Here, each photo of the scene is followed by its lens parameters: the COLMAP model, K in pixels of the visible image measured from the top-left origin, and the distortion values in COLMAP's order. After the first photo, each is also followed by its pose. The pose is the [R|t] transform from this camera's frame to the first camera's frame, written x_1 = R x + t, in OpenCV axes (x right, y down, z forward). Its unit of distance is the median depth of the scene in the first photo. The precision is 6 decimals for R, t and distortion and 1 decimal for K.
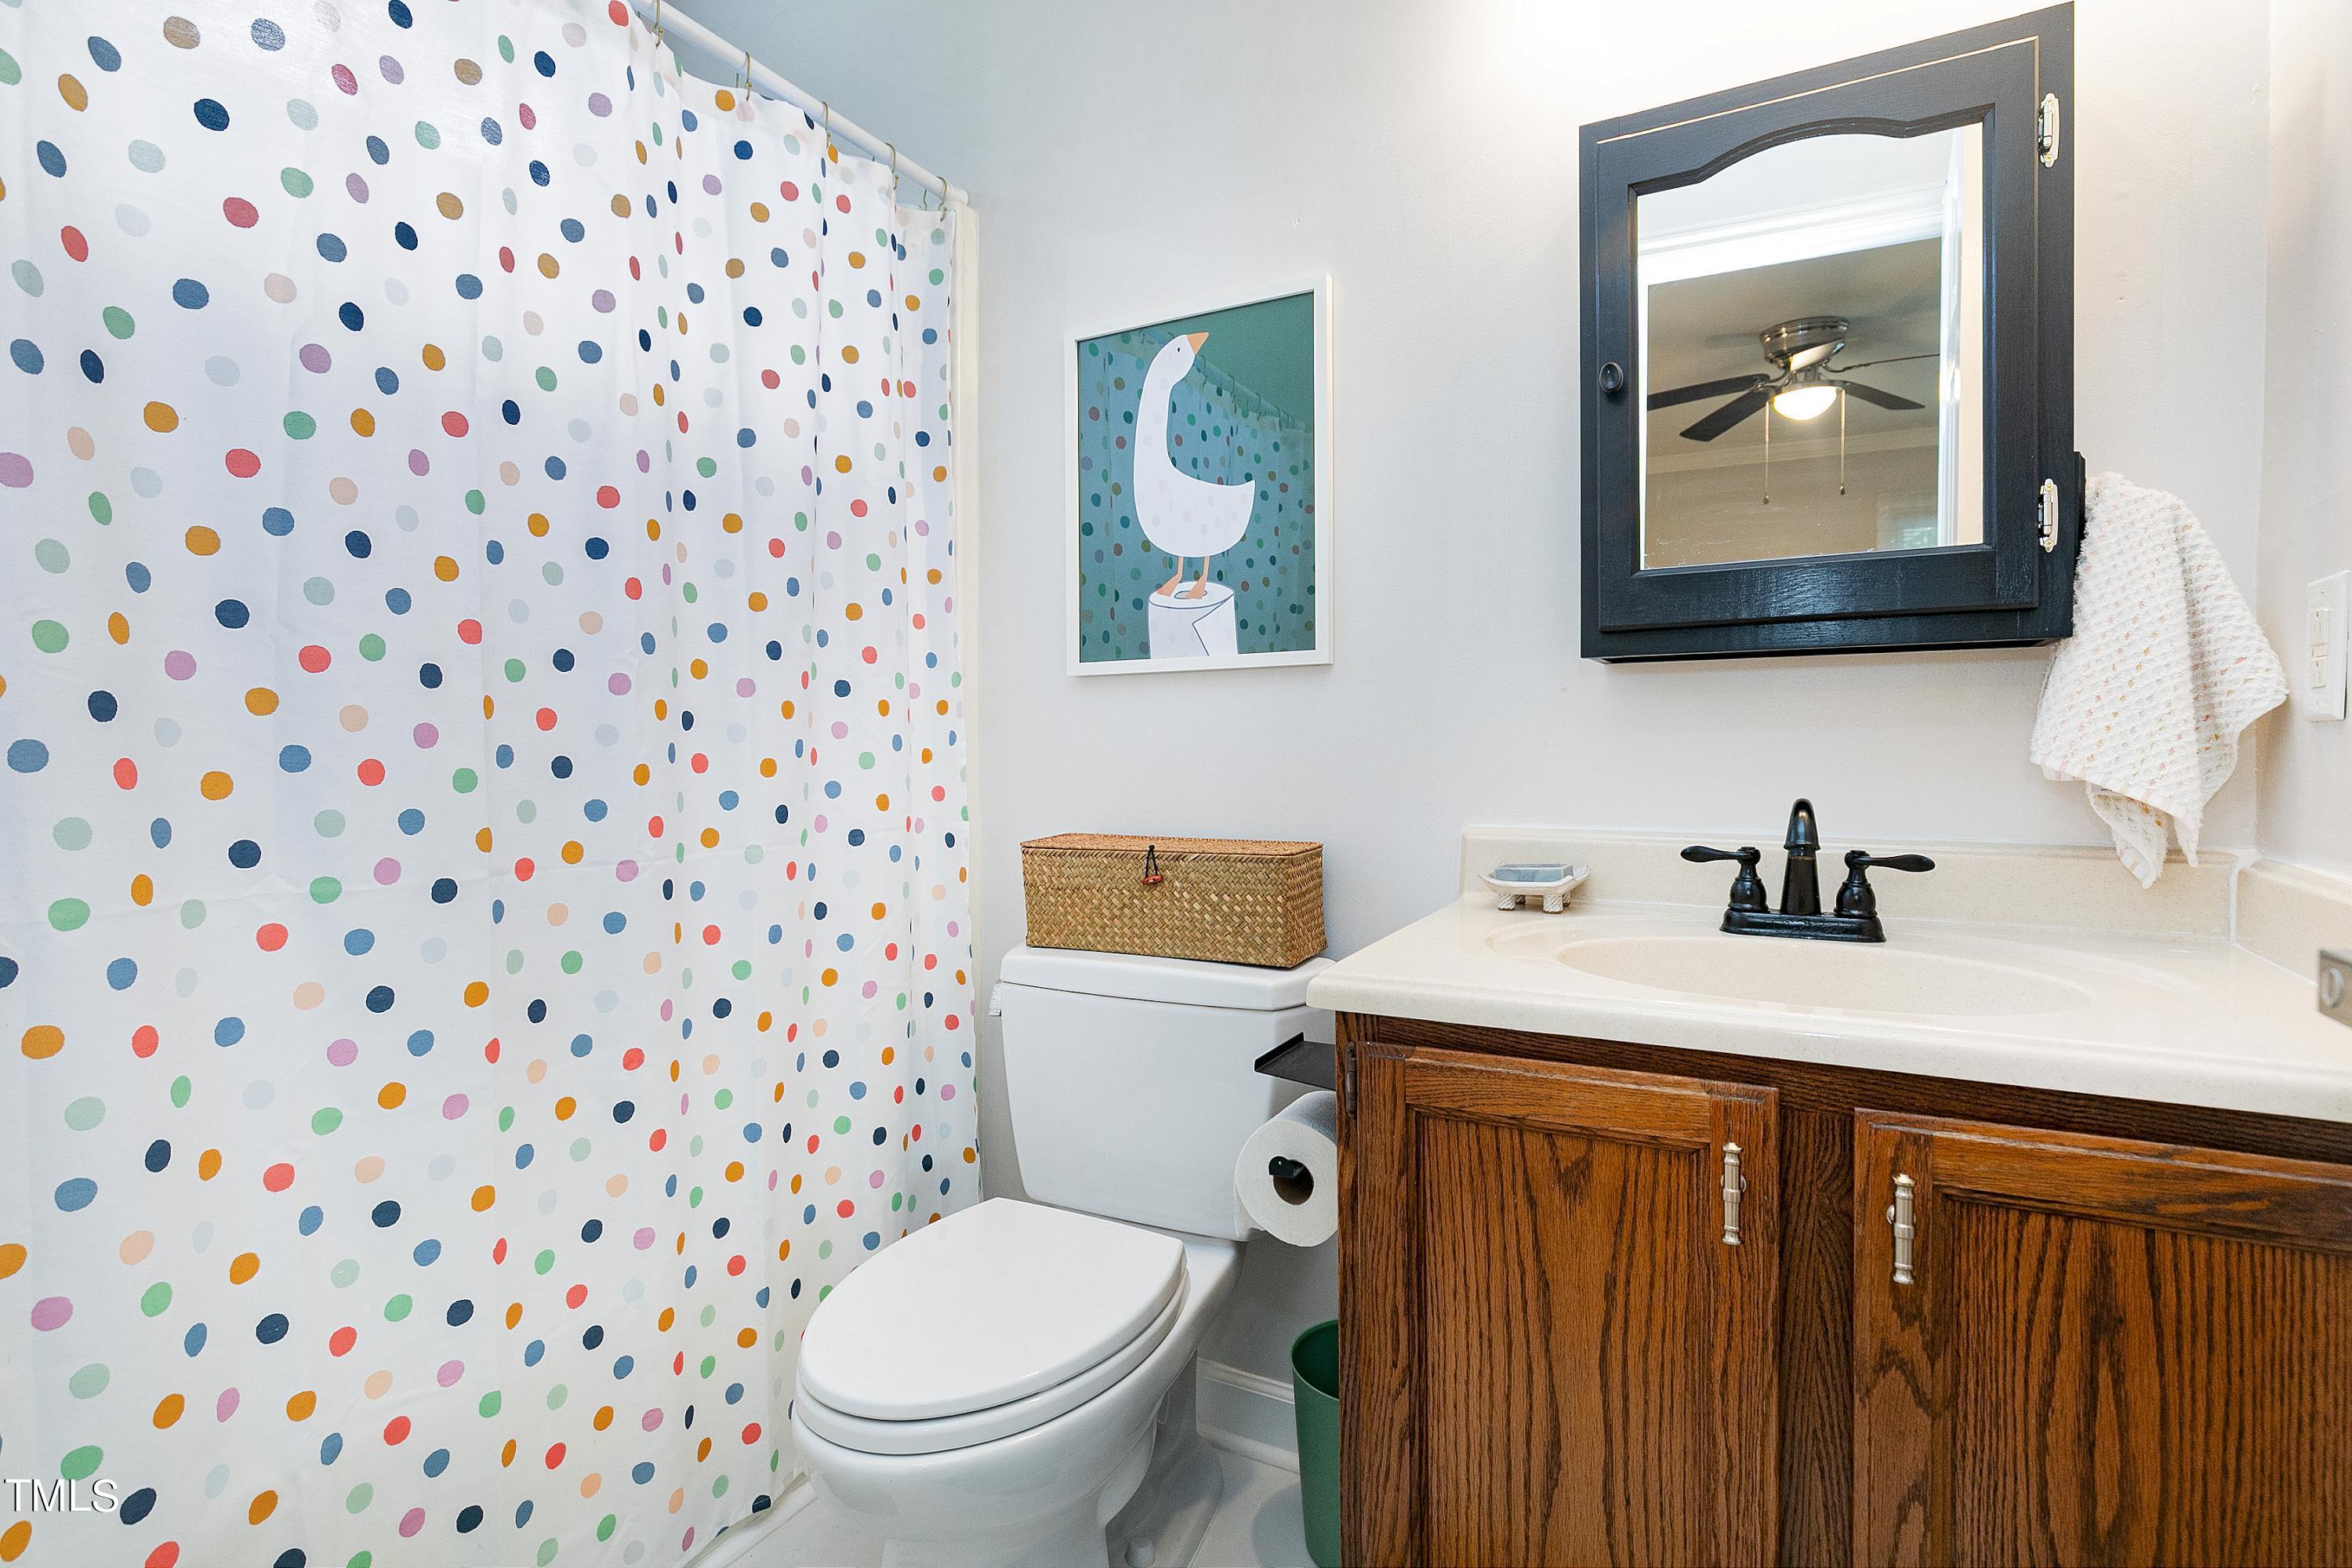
lens RADIAL K [[1180.7, 0, 1176.0], [0, 1180.7, 784.0], [0, 0, 1]] dist [-0.008948, -0.000641]
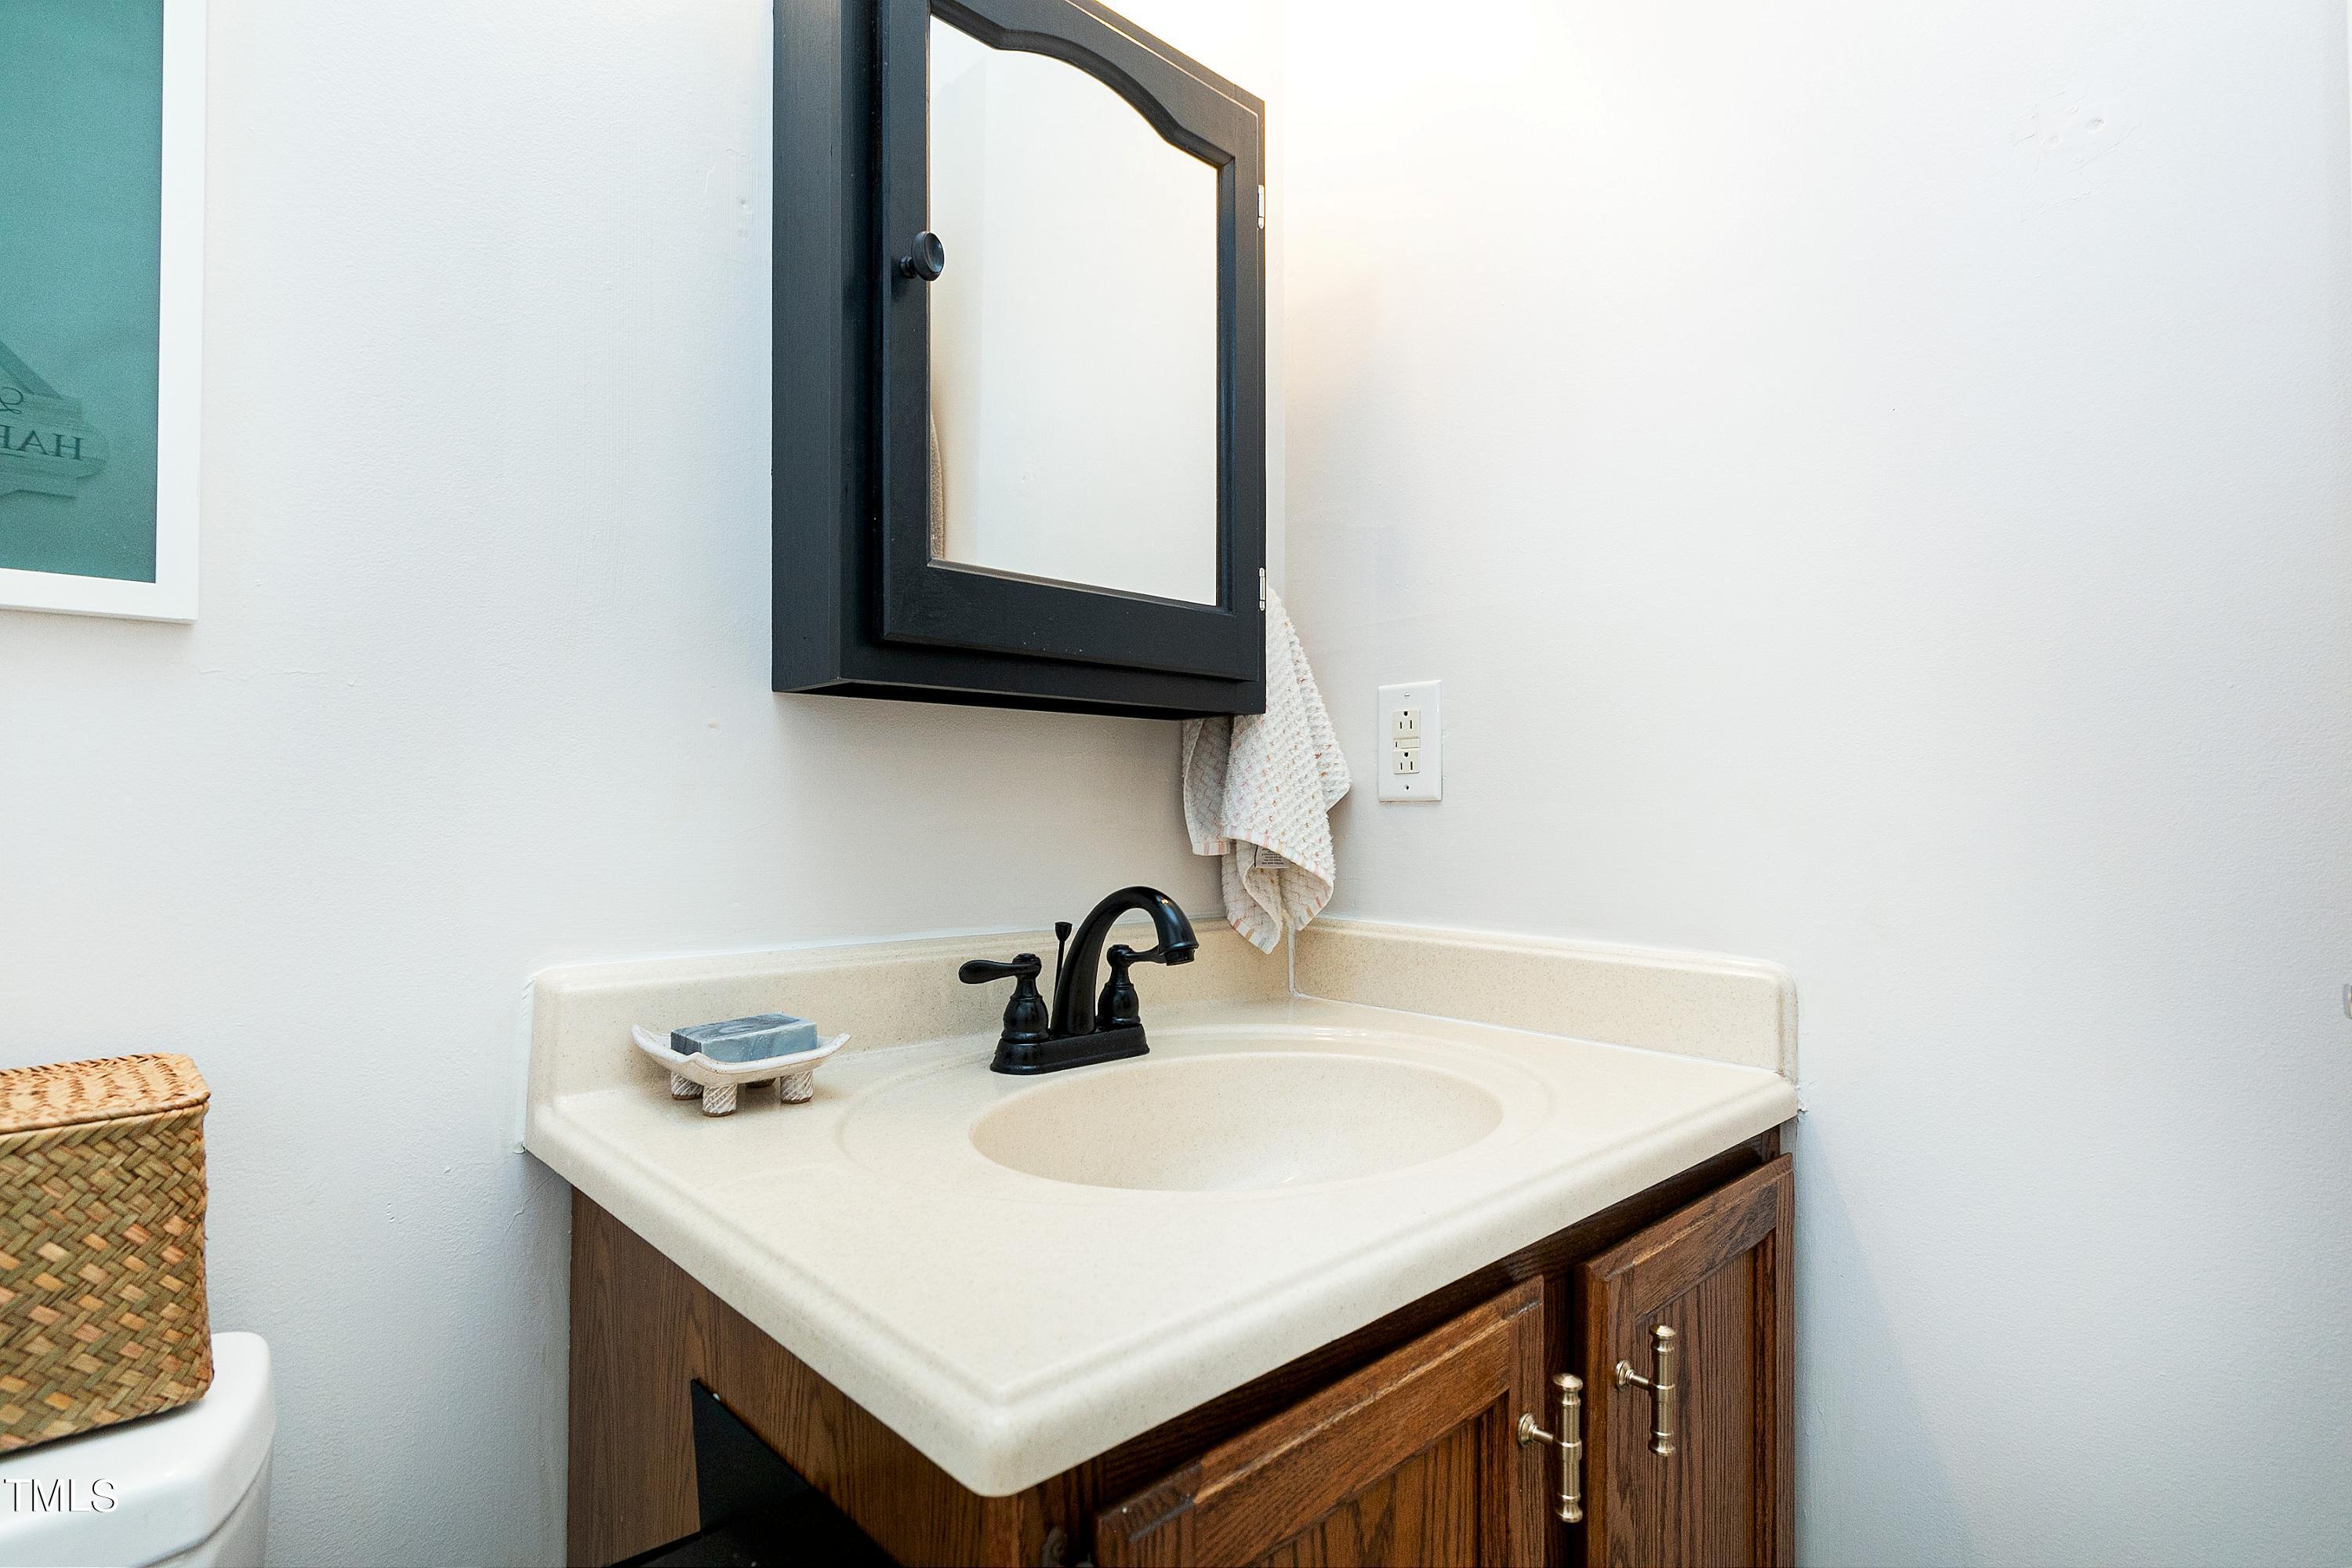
lens RADIAL K [[1180.7, 0, 1176.0], [0, 1180.7, 784.0], [0, 0, 1]] dist [-0.008948, -0.000641]
pose [[0.304073, 0.028126, 0.952233, -0.210748], [0.025387, 0.998970, -0.037613, -0.025423], [-0.952310, 0.035612, 0.303046, 0.708438]]
